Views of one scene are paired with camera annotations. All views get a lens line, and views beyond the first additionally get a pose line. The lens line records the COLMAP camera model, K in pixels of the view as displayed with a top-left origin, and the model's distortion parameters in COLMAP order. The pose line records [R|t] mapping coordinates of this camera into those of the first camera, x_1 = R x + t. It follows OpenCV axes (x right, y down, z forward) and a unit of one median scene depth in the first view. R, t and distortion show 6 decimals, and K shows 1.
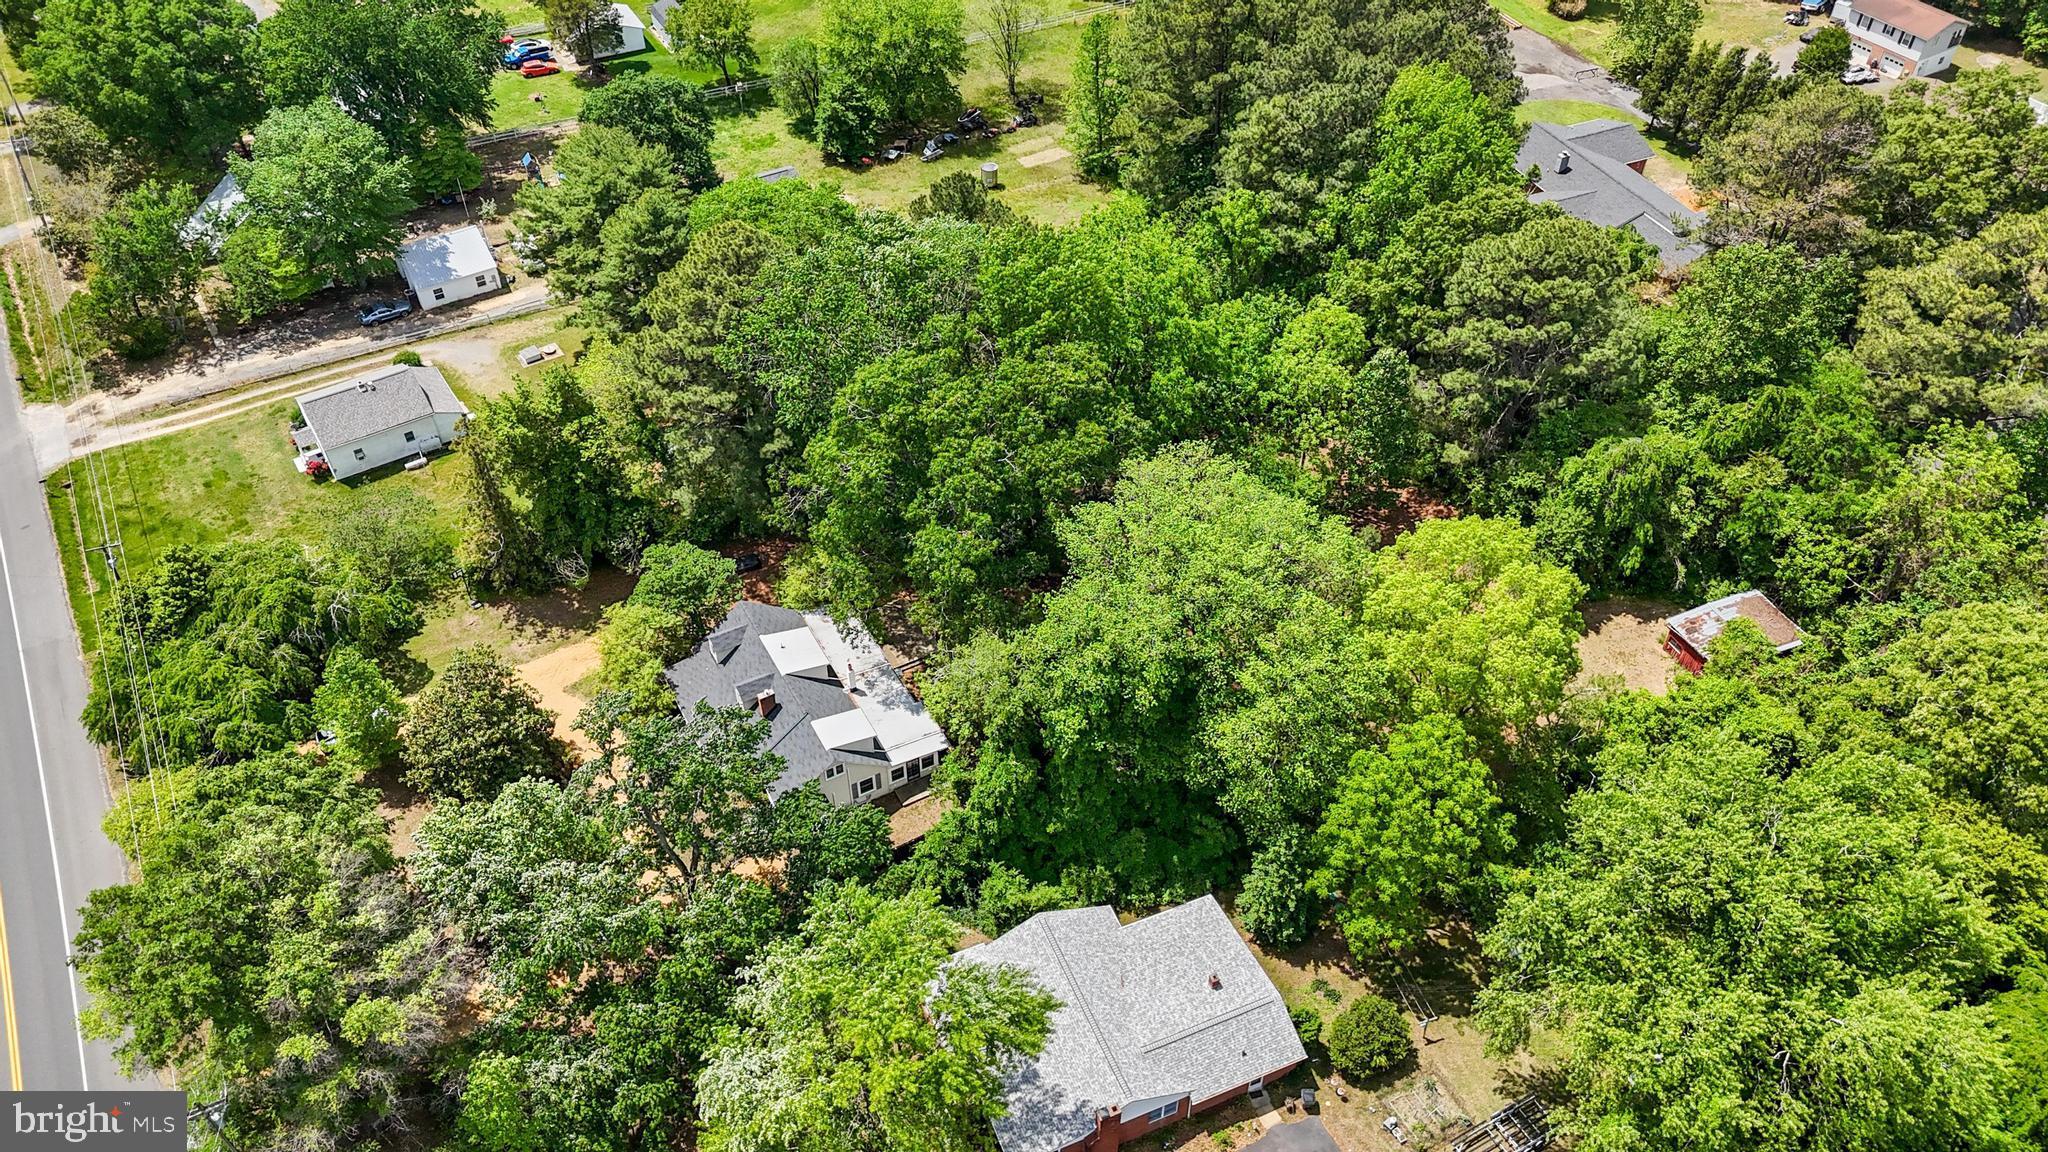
lens RADIAL K [[1602.9, 0, 1023.1], [0, 1602.9, 575.0], [0, 0, 1]] dist [0.049684, 0.000784]
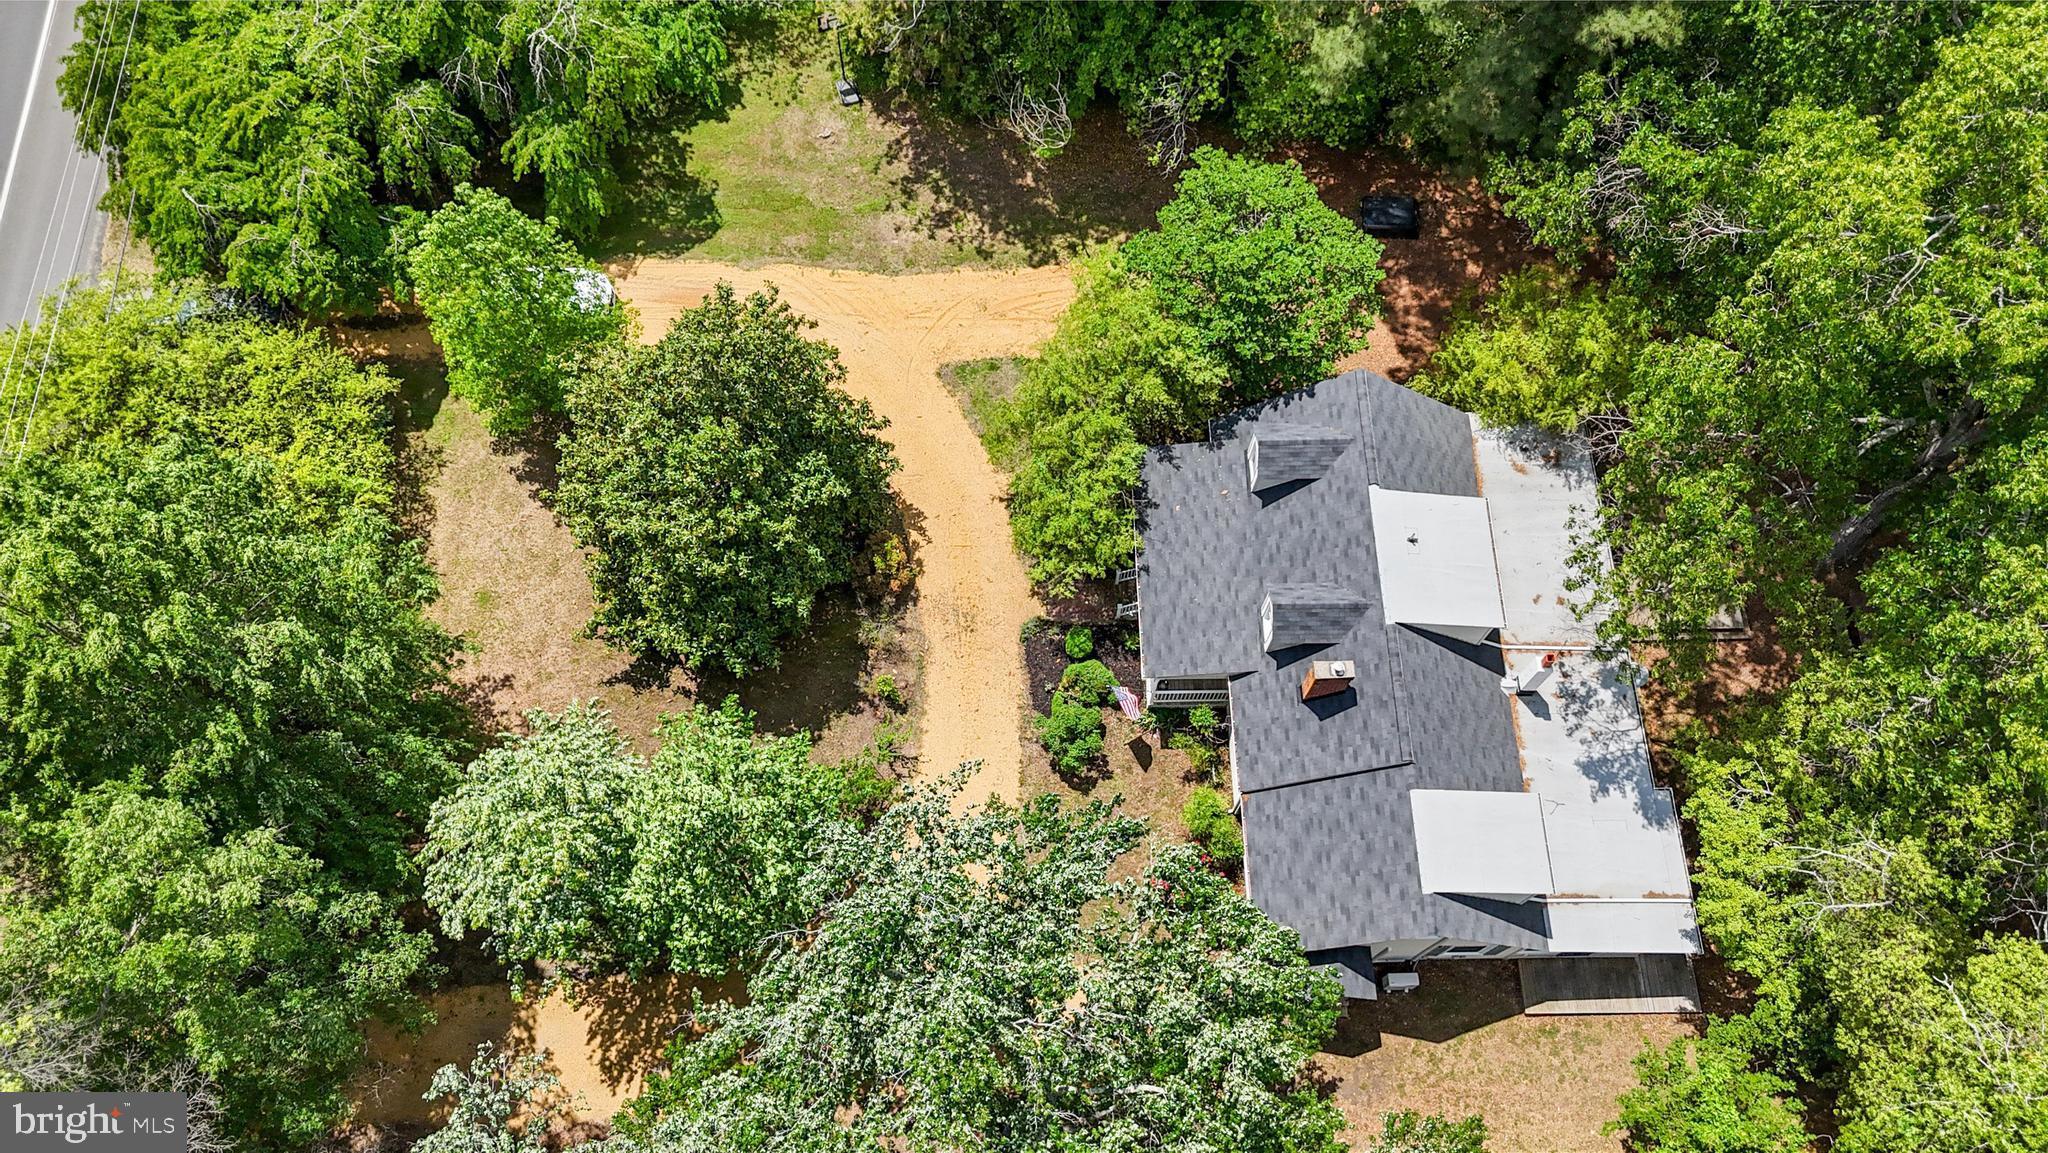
lens RADIAL K [[1602.9, 0, 1022.8], [0, 1602.9, 581.3], [0, 0, 1]] dist [0.049684, 0.000784]
pose [[0.890692, 0.423920, -0.164194, -0.165467], [-0.324970, 0.846288, 0.422127, -0.087763], [0.317904, -0.322627, 0.891543, 0.588037]]
